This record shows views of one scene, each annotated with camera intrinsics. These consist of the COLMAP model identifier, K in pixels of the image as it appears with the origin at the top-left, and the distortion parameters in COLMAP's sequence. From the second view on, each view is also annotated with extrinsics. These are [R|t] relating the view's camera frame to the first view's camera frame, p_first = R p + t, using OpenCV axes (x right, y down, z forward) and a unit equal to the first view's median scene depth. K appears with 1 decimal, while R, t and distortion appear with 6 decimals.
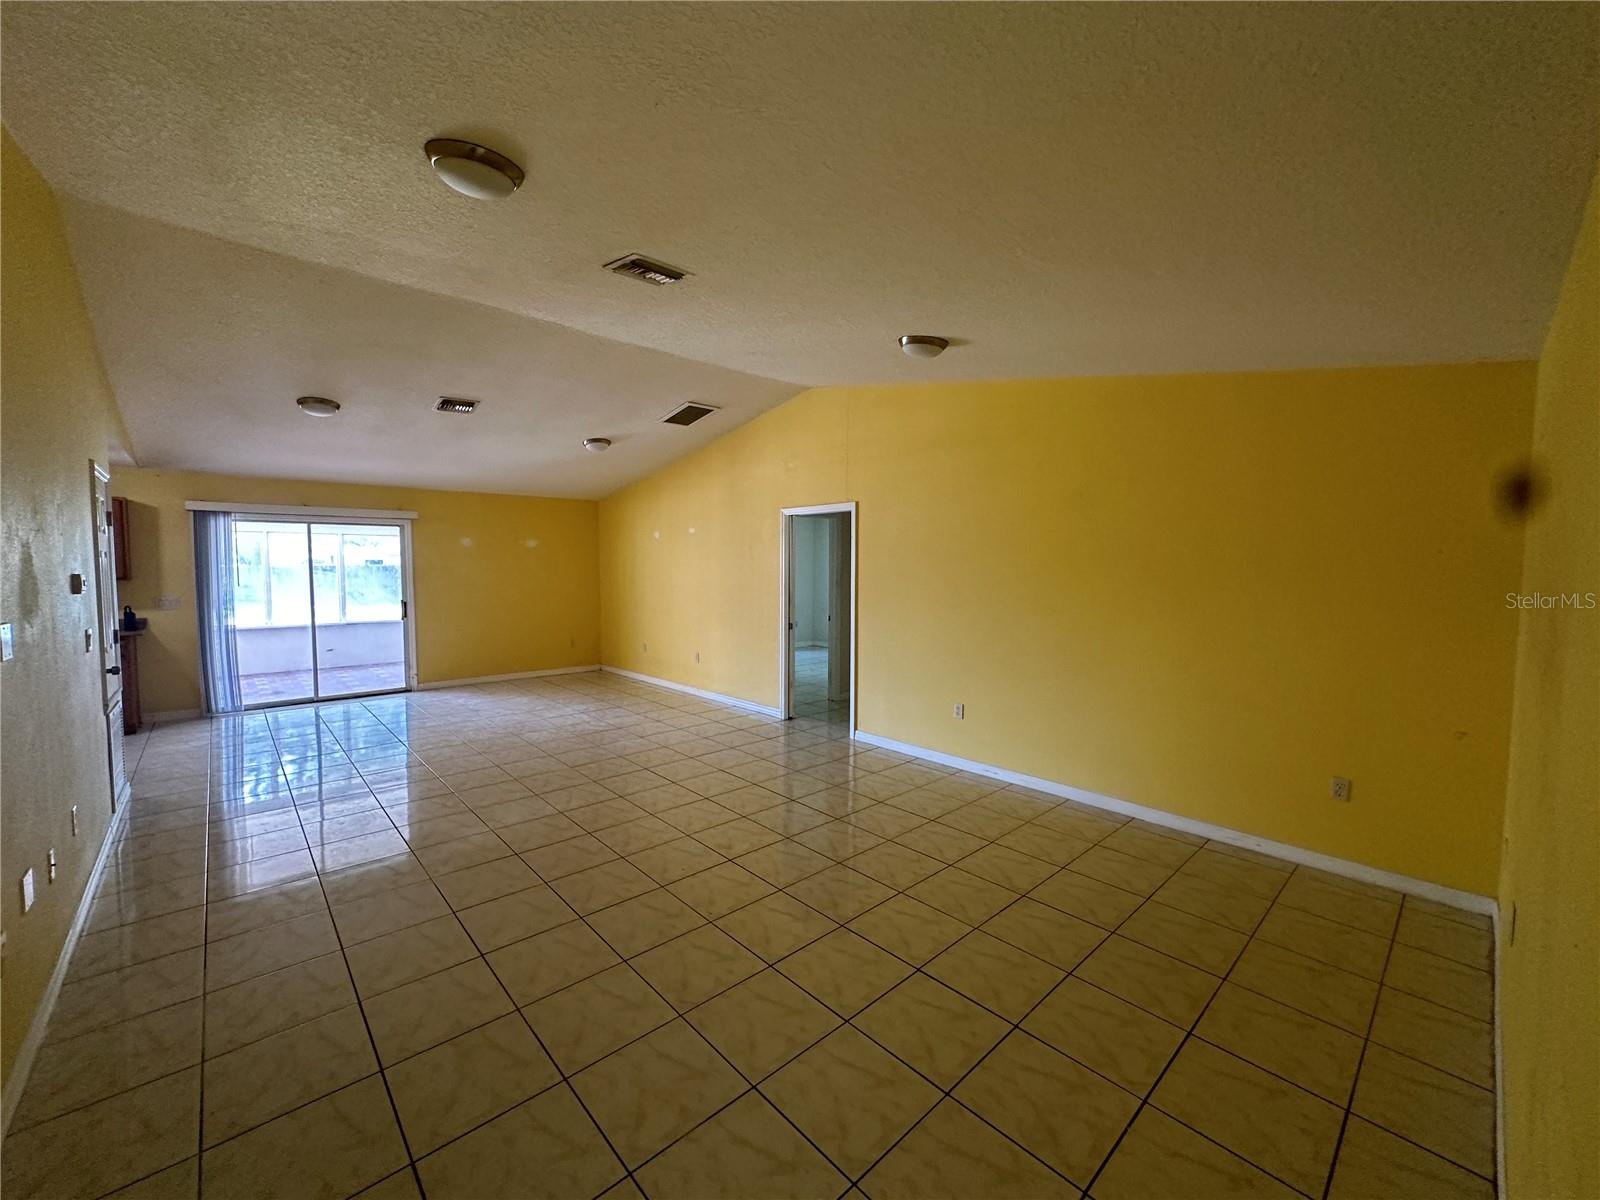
lens RADIAL K [[638.9, 0, 798.5], [0, 638.9, 598.0], [0, 0, 1]] dist [-0.003230, 0.000547]
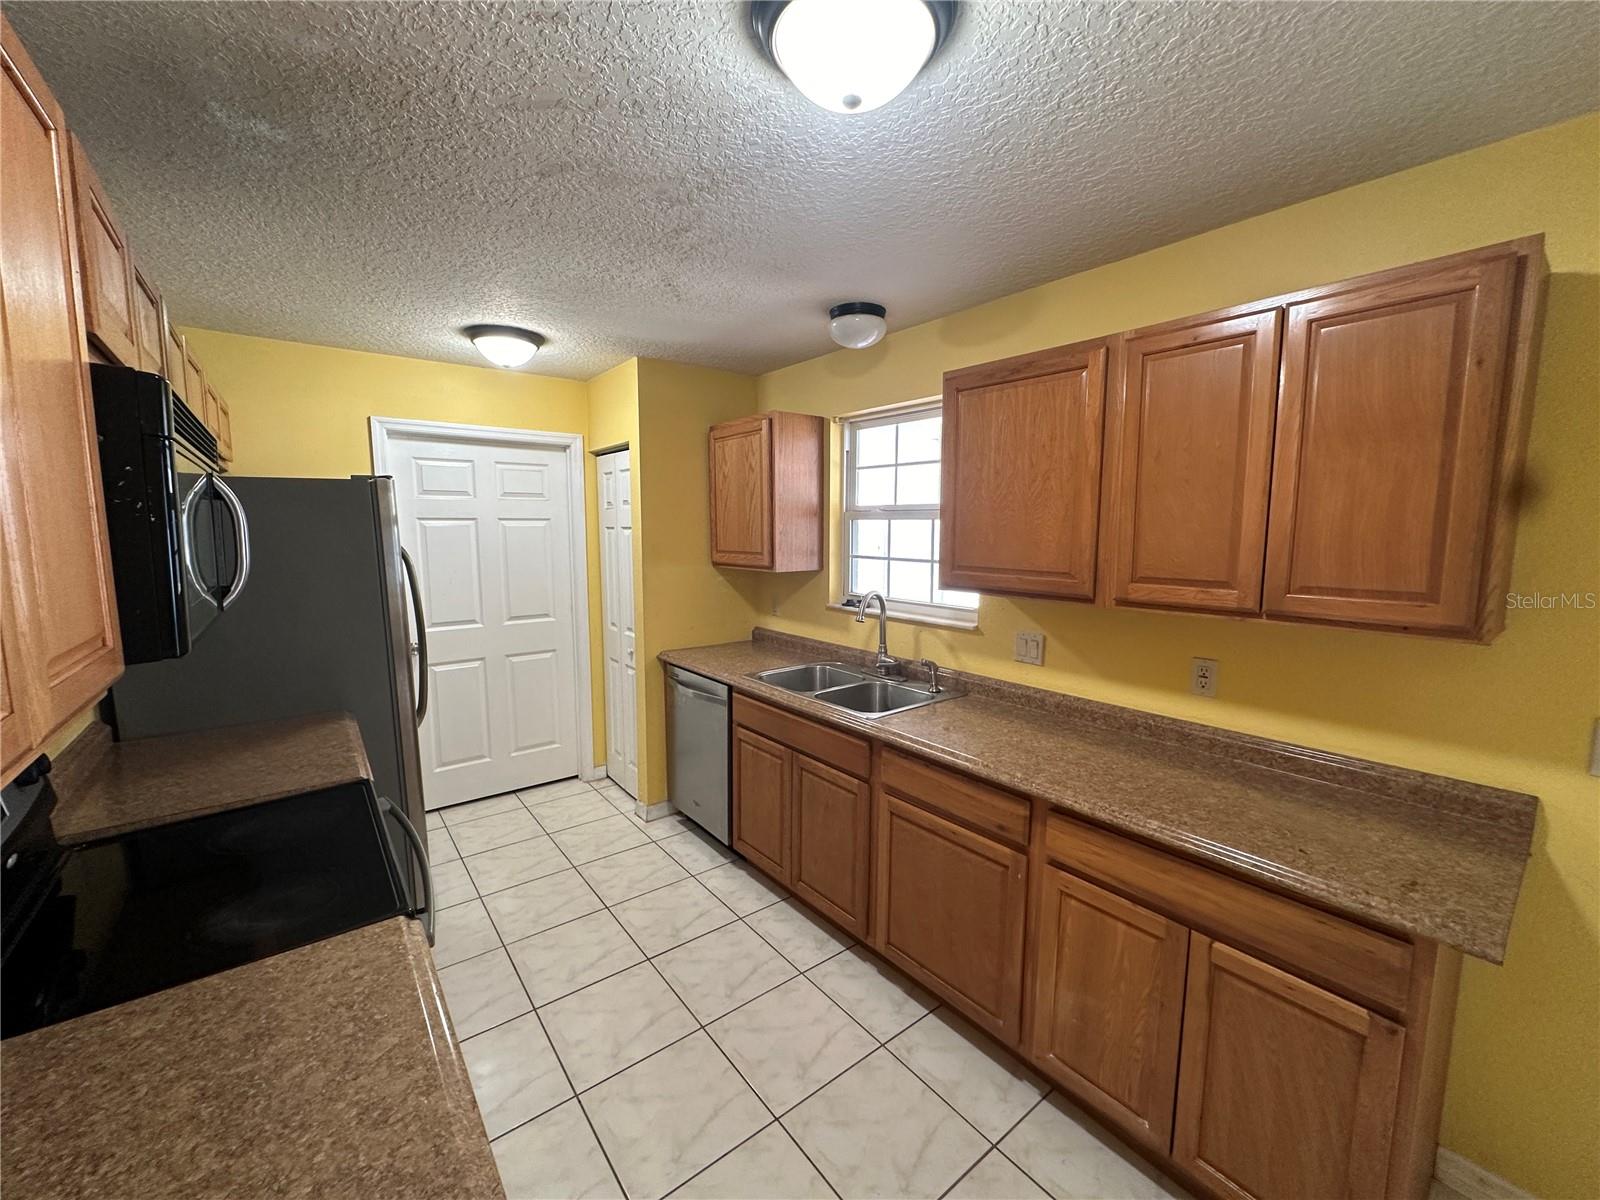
lens RADIAL K [[638.9, 0, 798.1], [0, 638.9, 600.9], [0, 0, 1]] dist [-0.003230, 0.000547]
pose [[-0.077552, 0.113006, -0.990563, -0.679681], [-0.051018, 0.991804, 0.117142, -0.044370], [0.995682, 0.059621, -0.071151, 0.648862]]
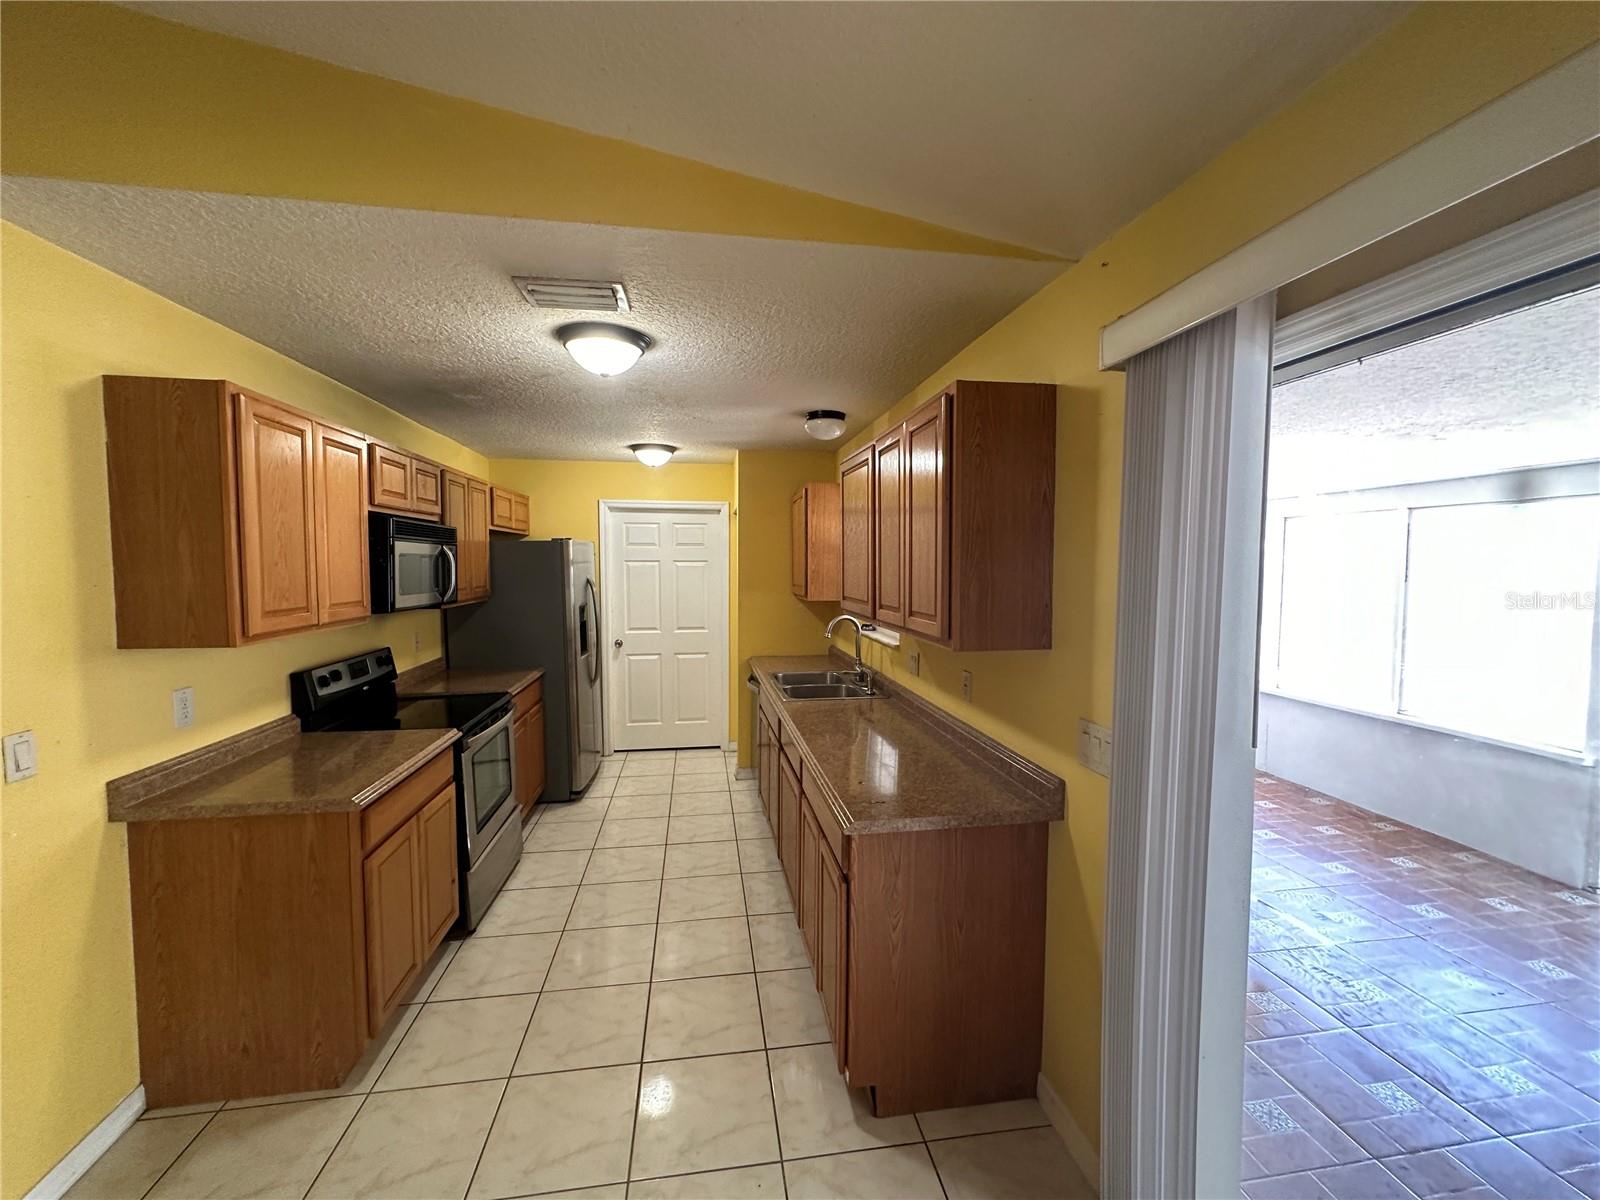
lens RADIAL K [[638.9, 0, 800.0], [0, 638.9, 600.8], [0, 0, 1]] dist [-0.003230, 0.000547]
pose [[-0.549229, 0.043312, -0.834549, -0.619715], [-0.047390, 0.995435, 0.082850, -0.060070], [0.834327, 0.085053, -0.544669, 0.911951]]
